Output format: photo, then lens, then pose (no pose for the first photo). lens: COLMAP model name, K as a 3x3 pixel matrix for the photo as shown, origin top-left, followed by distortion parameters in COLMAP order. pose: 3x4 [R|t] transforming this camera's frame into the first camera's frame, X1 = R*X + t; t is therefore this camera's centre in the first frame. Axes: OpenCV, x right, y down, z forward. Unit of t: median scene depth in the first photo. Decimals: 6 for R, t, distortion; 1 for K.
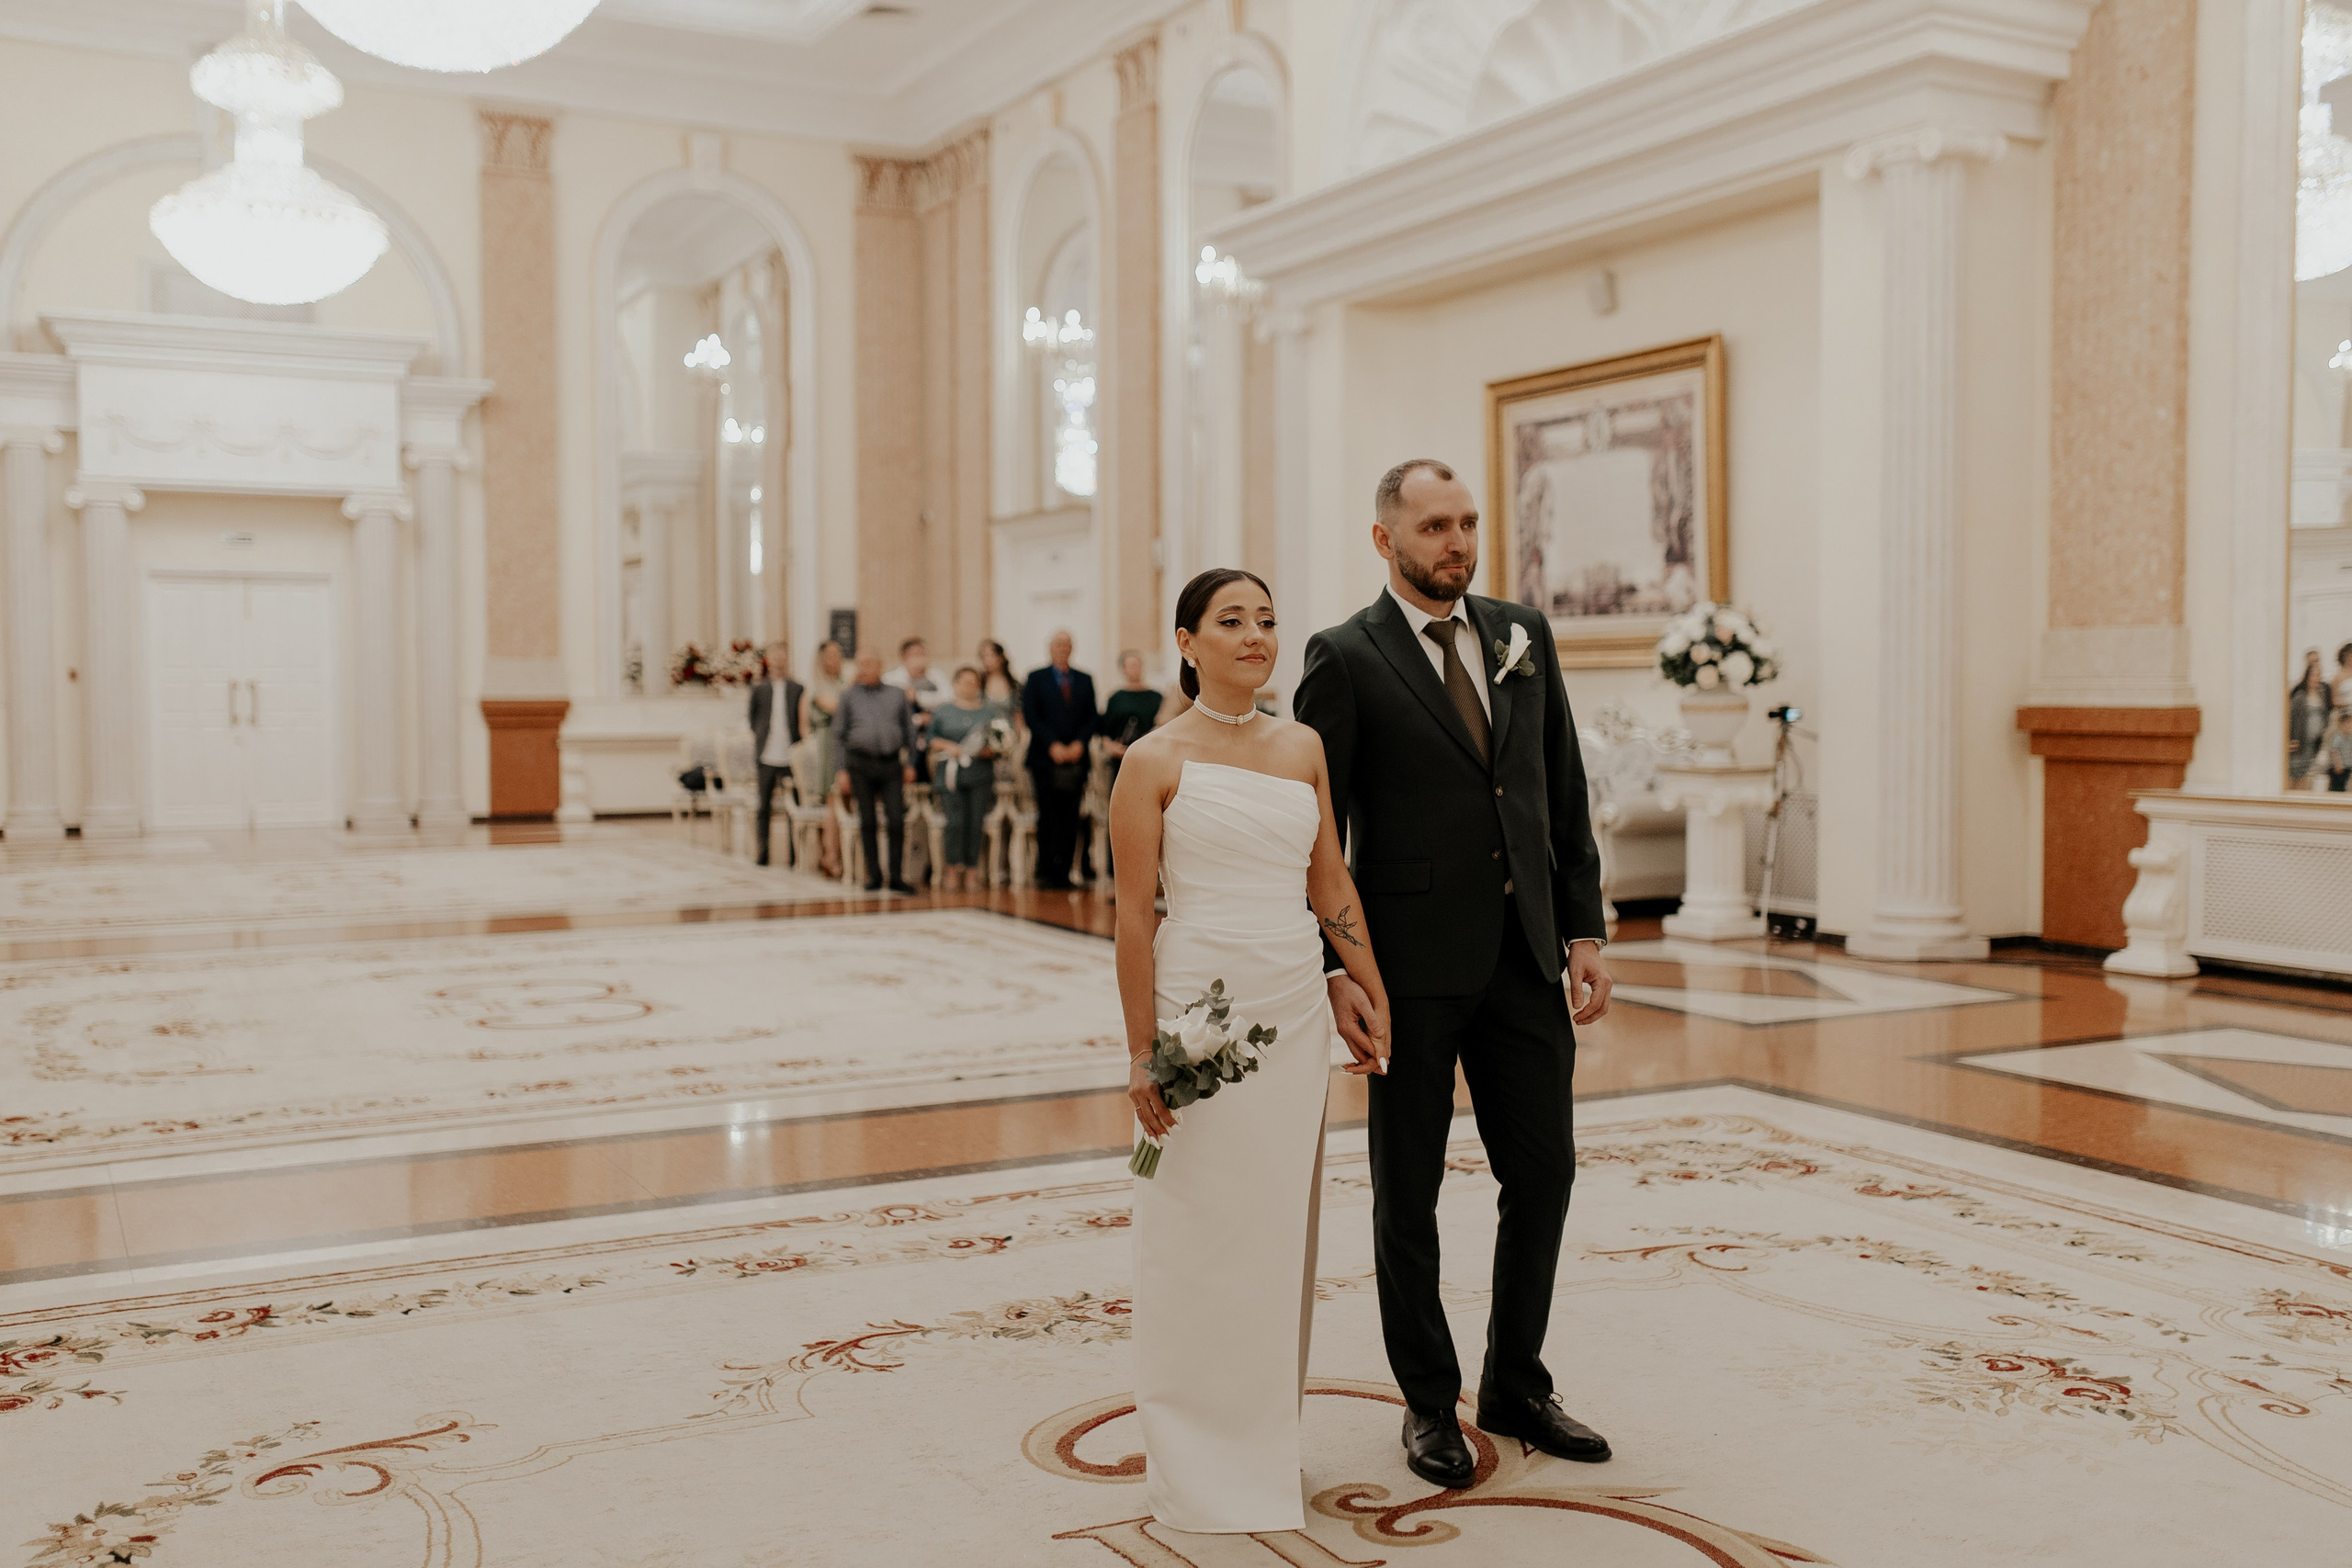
lens RADIAL K [[2253.8, 0, 1176.0], [0, 2253.8, 784.0], [0, 0, 1]] dist [-0.026210, 0.151688]
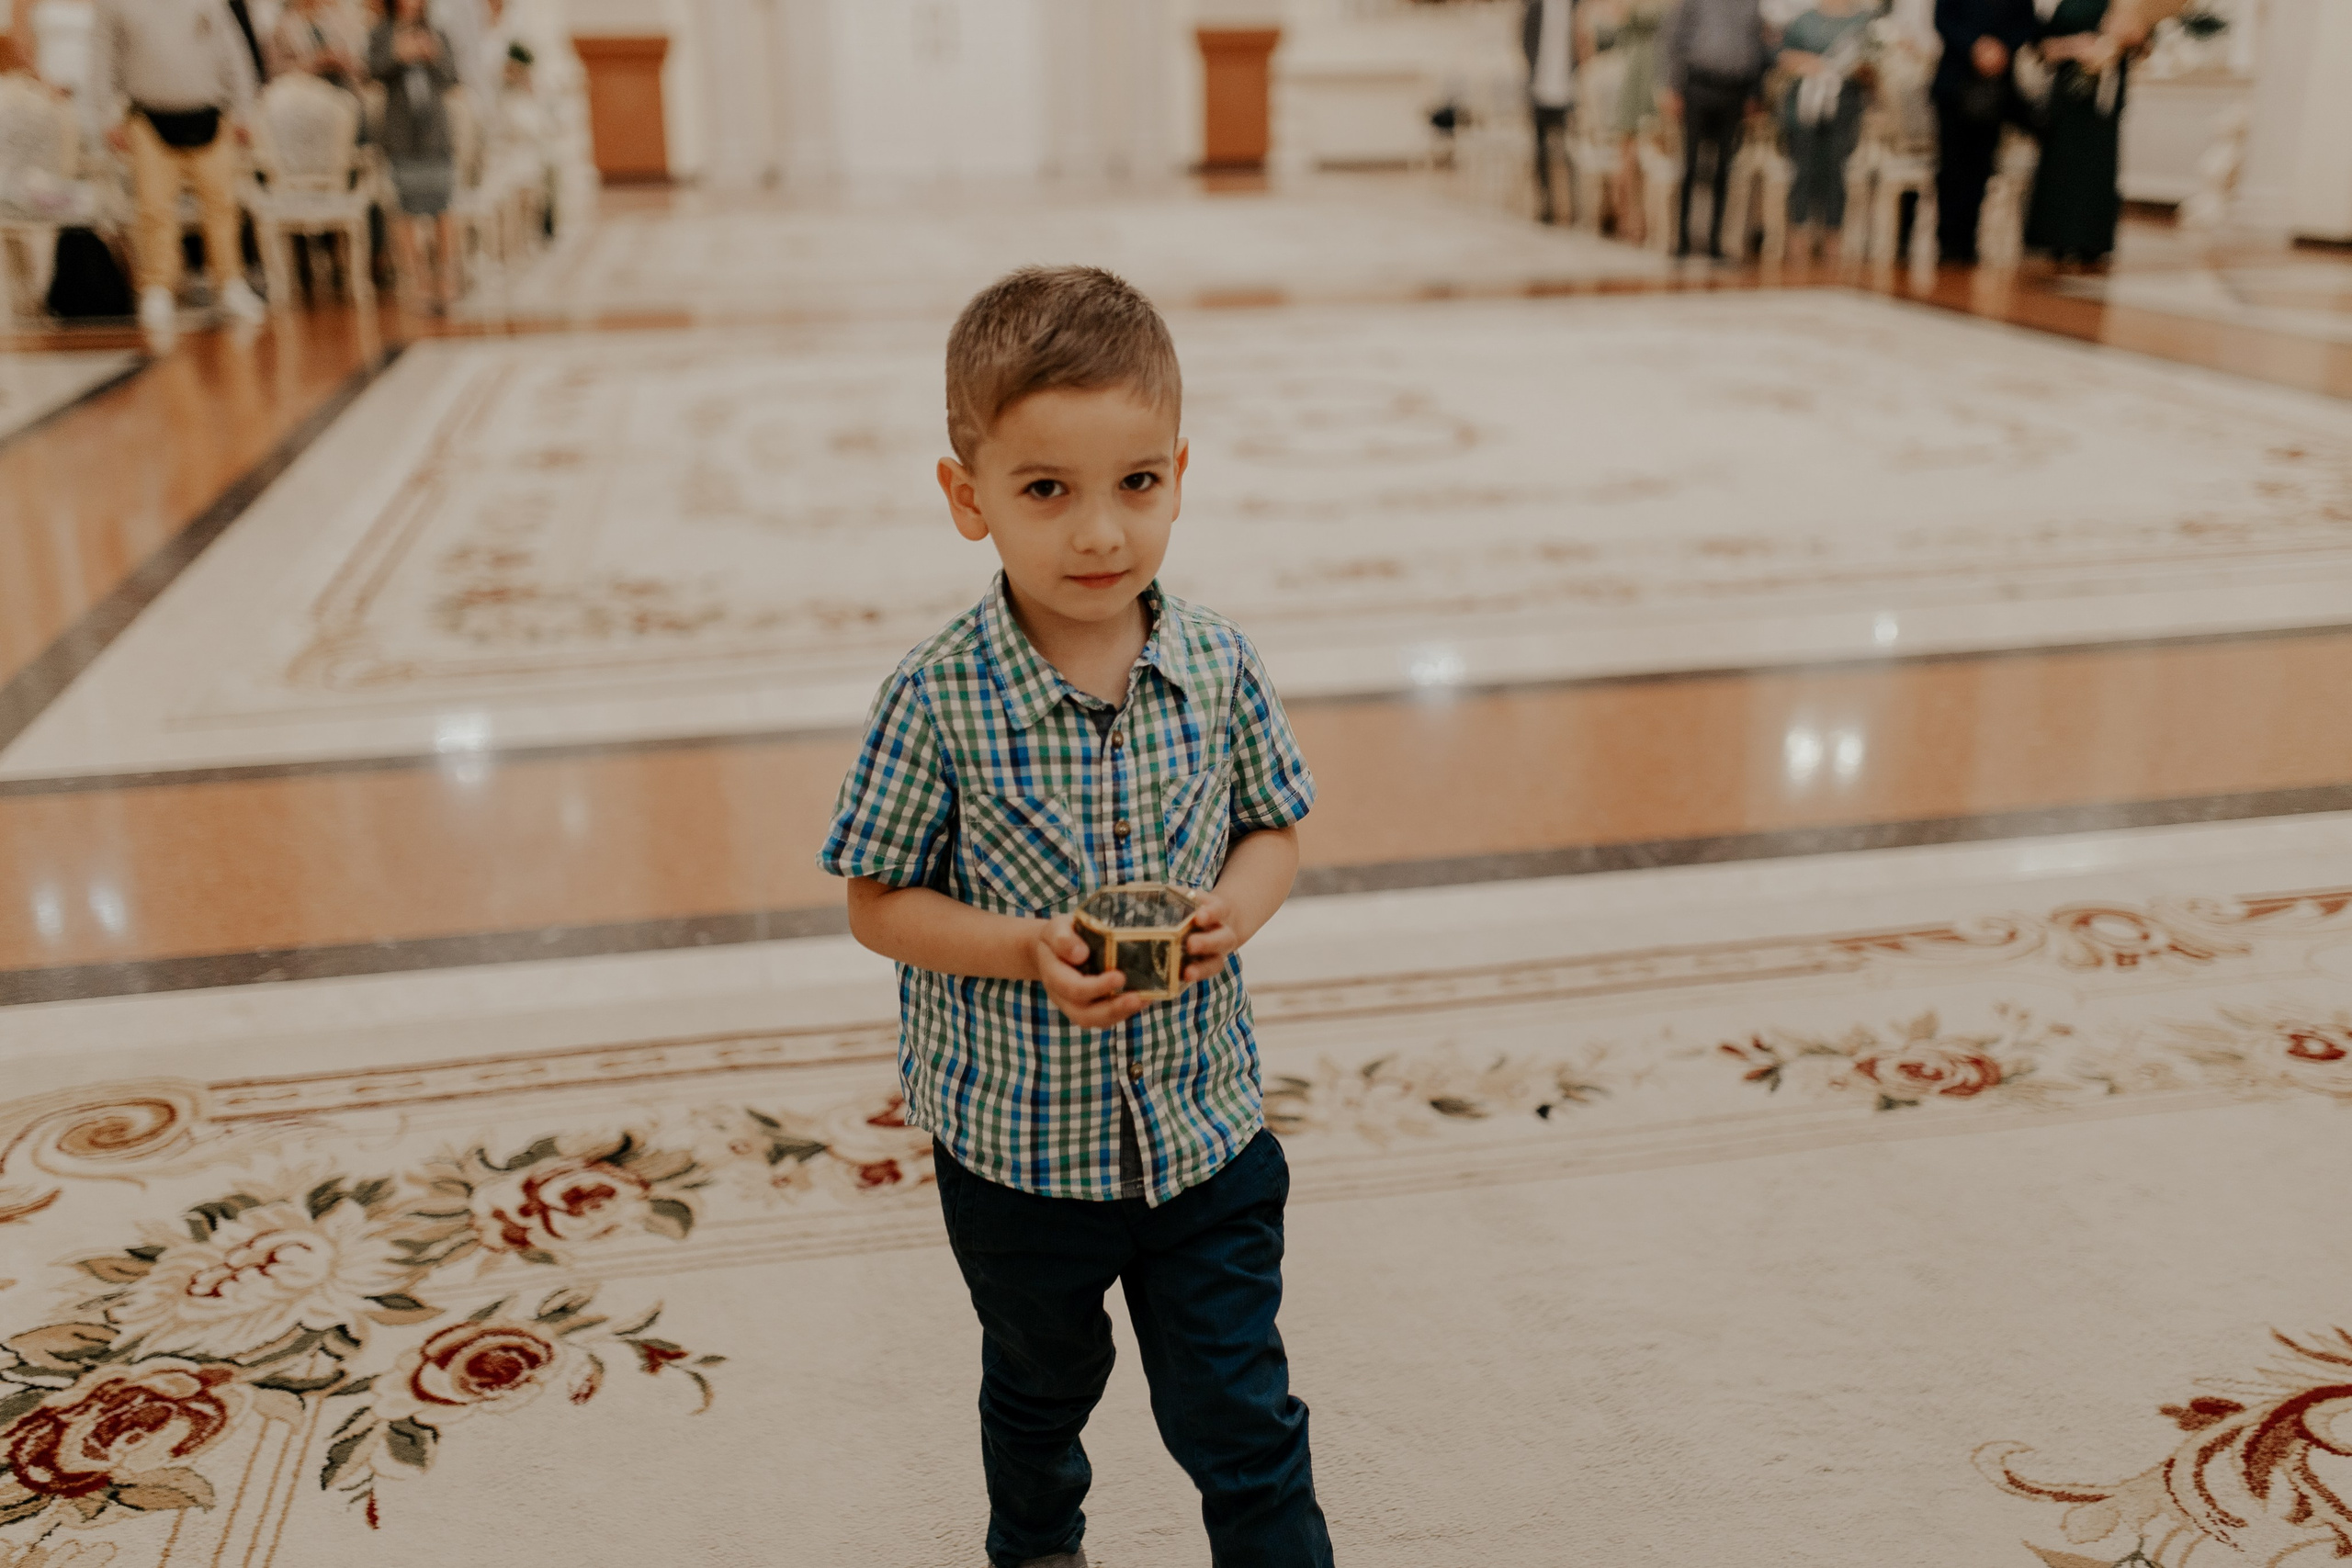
lens RADIAL K [[2253.8, 0, 1176.0], [0, 2253.8, 784.0], [0, 0, 1]] dist [-0.026210, 0.151688]
pose [[0.957260, 0.084041, -0.276750, -0.073513], [-0.004483, 0.961050, 0.276337, 0.005955], [0.289194, -0.263286, 0.920352, 0.182508]]
